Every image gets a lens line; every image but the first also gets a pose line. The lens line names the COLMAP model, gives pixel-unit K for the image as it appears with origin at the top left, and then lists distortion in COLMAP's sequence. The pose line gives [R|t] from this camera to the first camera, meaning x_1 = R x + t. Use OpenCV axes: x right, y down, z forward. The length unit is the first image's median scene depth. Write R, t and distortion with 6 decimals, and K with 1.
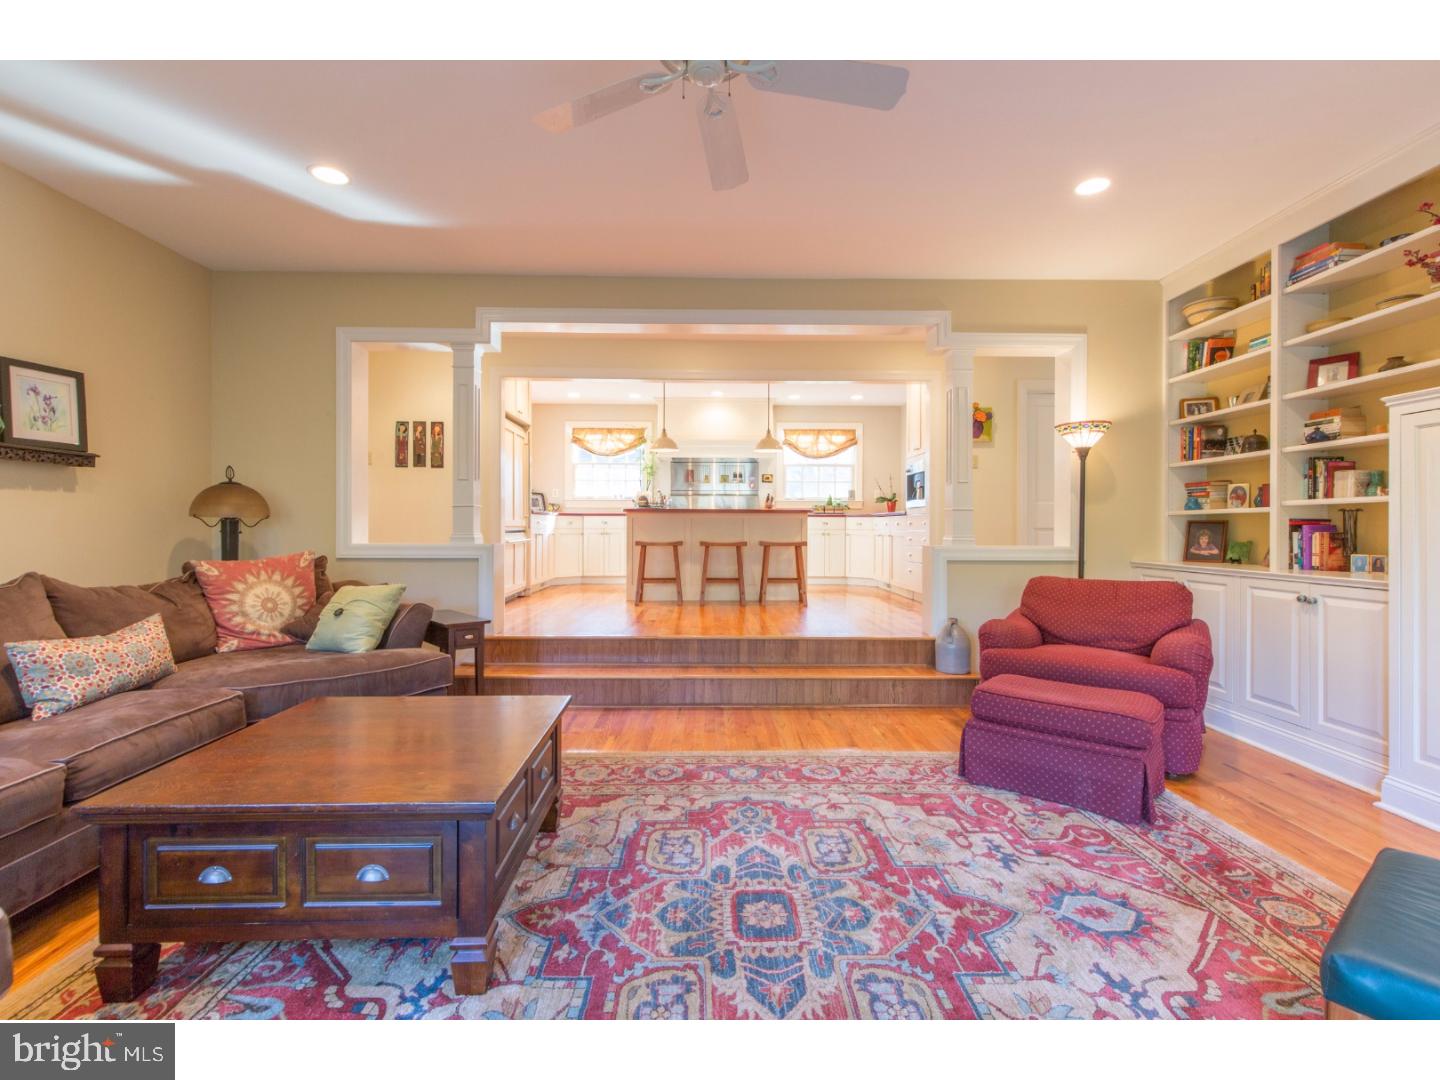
lens RADIAL K [[643.6, 0, 718.1], [0, 643.6, 534.6], [0, 0, 1]] dist [-0.000136, 0.000972]
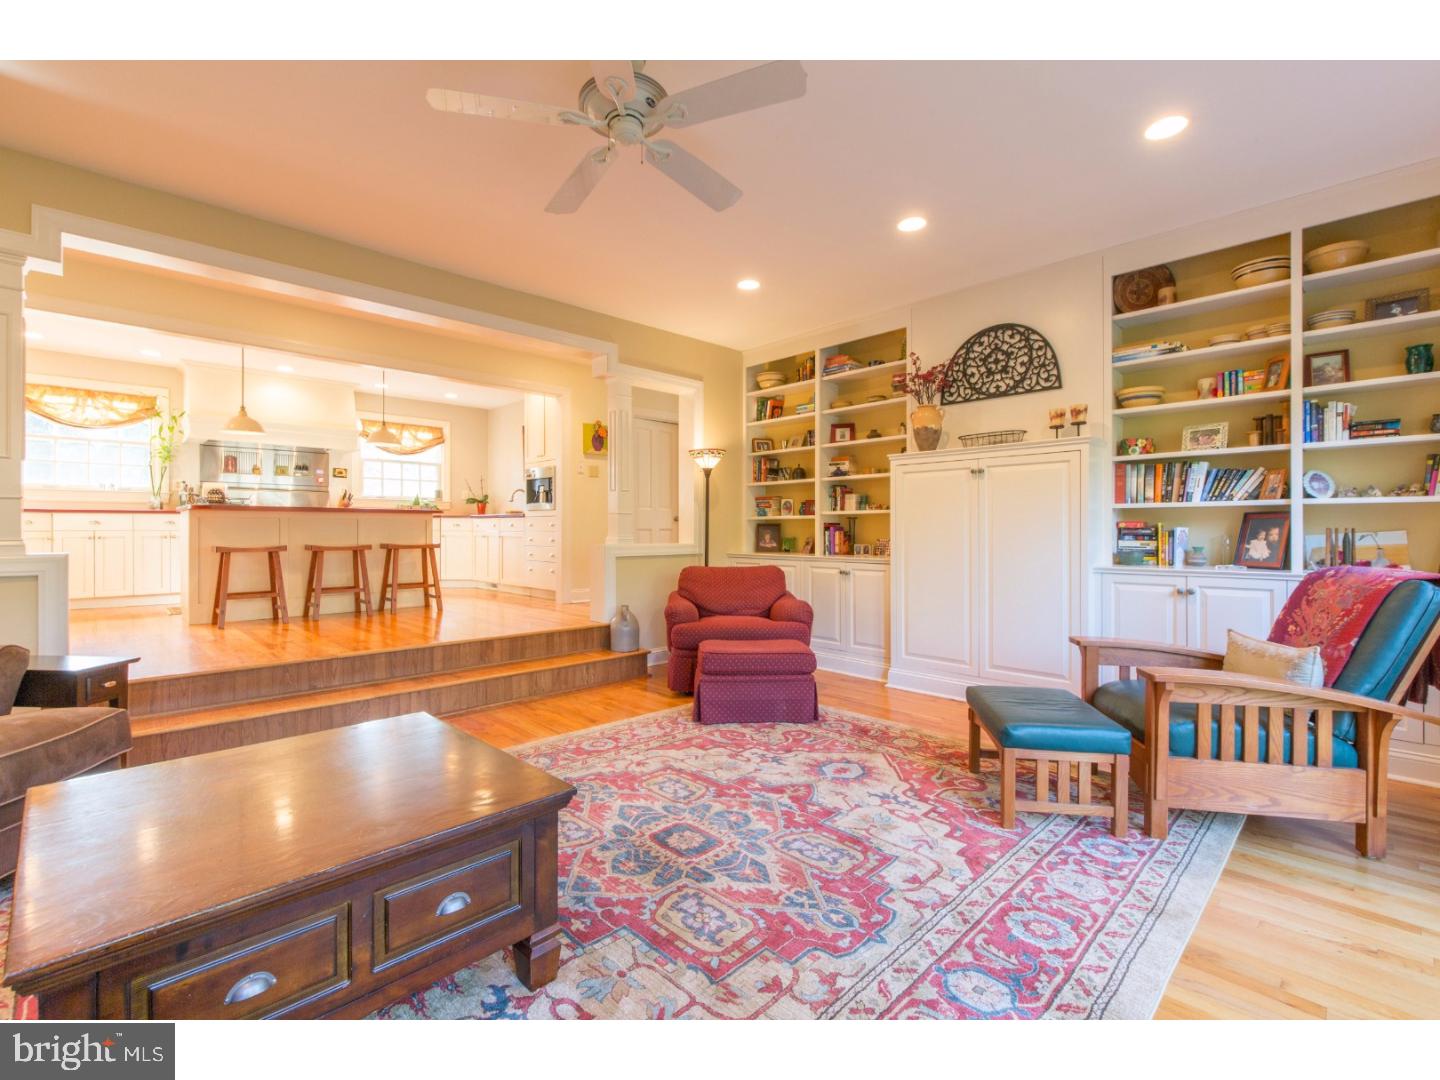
lens RADIAL K [[643.6, 0, 713.1], [0, 643.6, 535.5], [0, 0, 1]] dist [-0.000136, 0.000972]
pose [[0.730079, -0.009052, 0.683302, -0.395534], [0.009135, 0.999952, 0.003486, -0.001413], [-0.683301, 0.003697, 0.730127, 0.028624]]
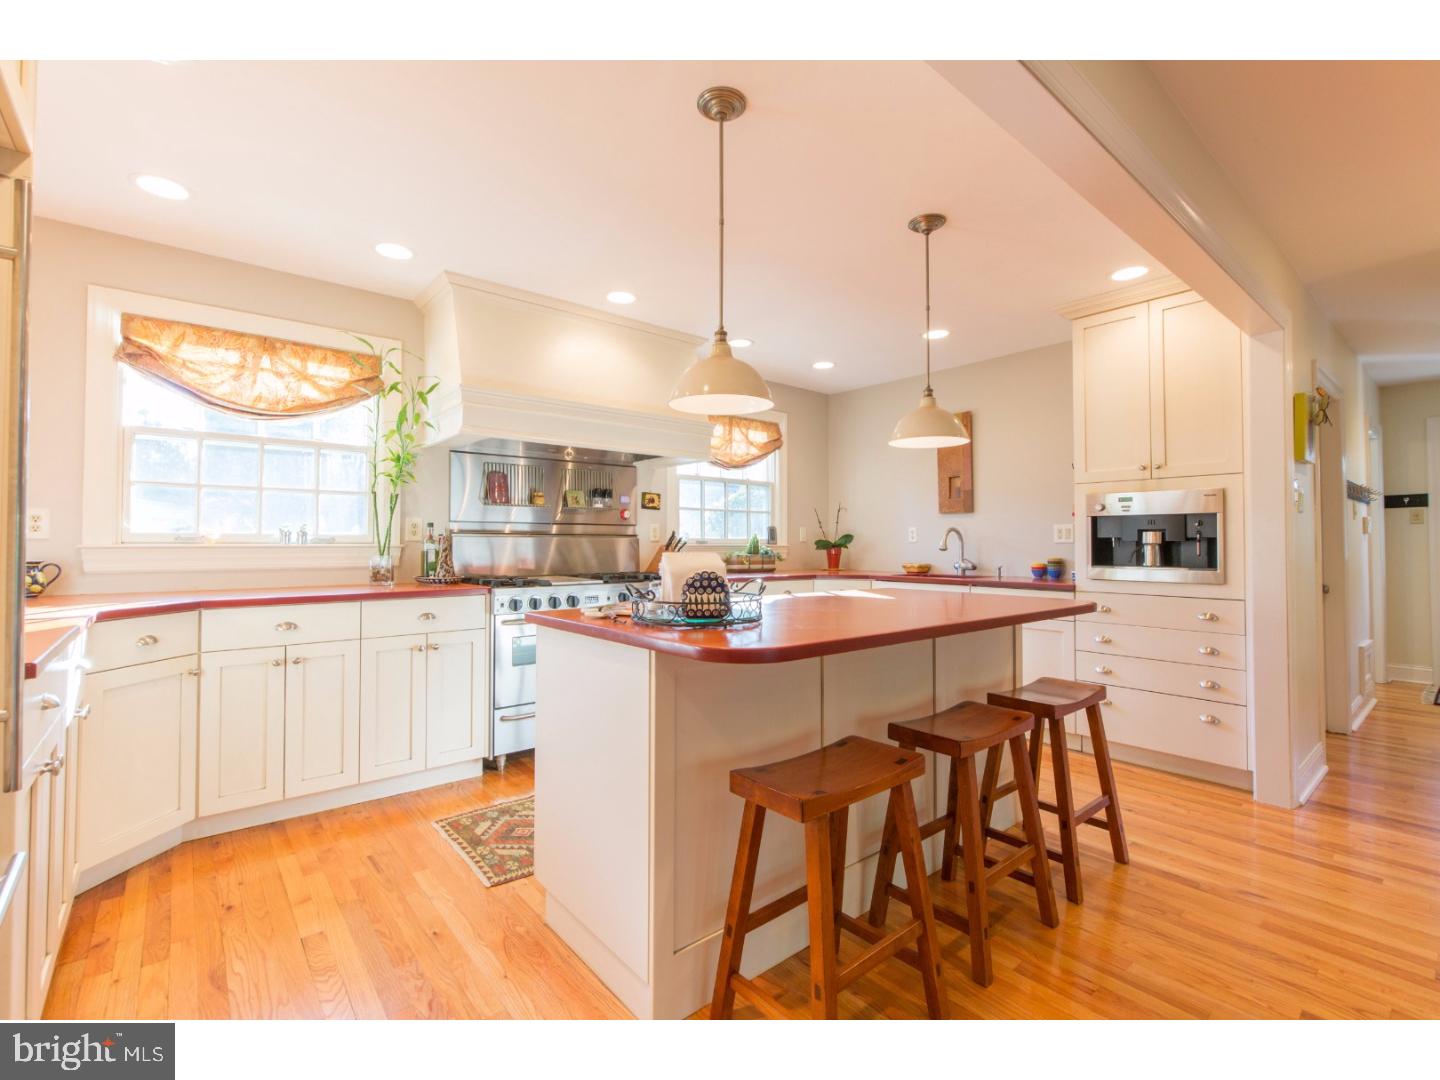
lens RADIAL K [[643.6, 0, 714.5], [0, 643.6, 534.7], [0, 0, 1]] dist [-0.000136, 0.000972]
pose [[0.777737, 0.006725, 0.628554, -0.509252], [0.007571, 0.999770, -0.020065, -0.132073], [-0.628544, 0.020364, 0.777507, 1.506482]]
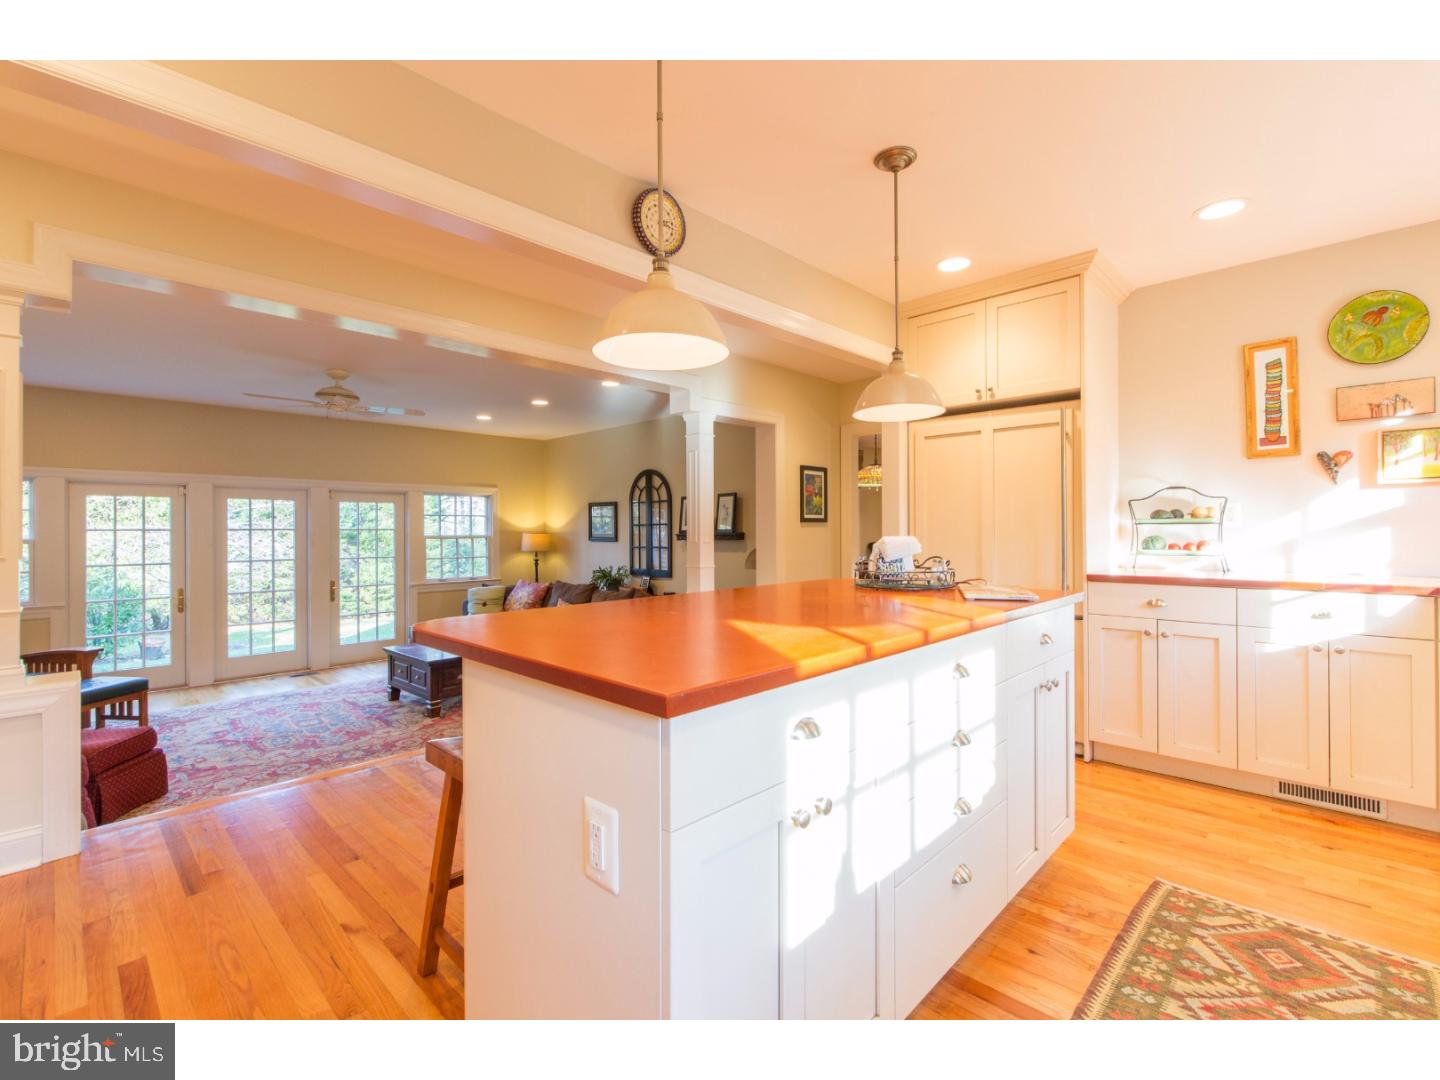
lens RADIAL K [[643.6, 0, 716.0], [0, 643.6, 533.3], [0, 0, 1]] dist [-0.000136, 0.000972]
pose [[-0.706079, 0.001887, -0.708131, 0.428873], [-0.004251, 0.999967, 0.006904, -0.135883], [0.708121, 0.007885, -0.706048, 2.257121]]
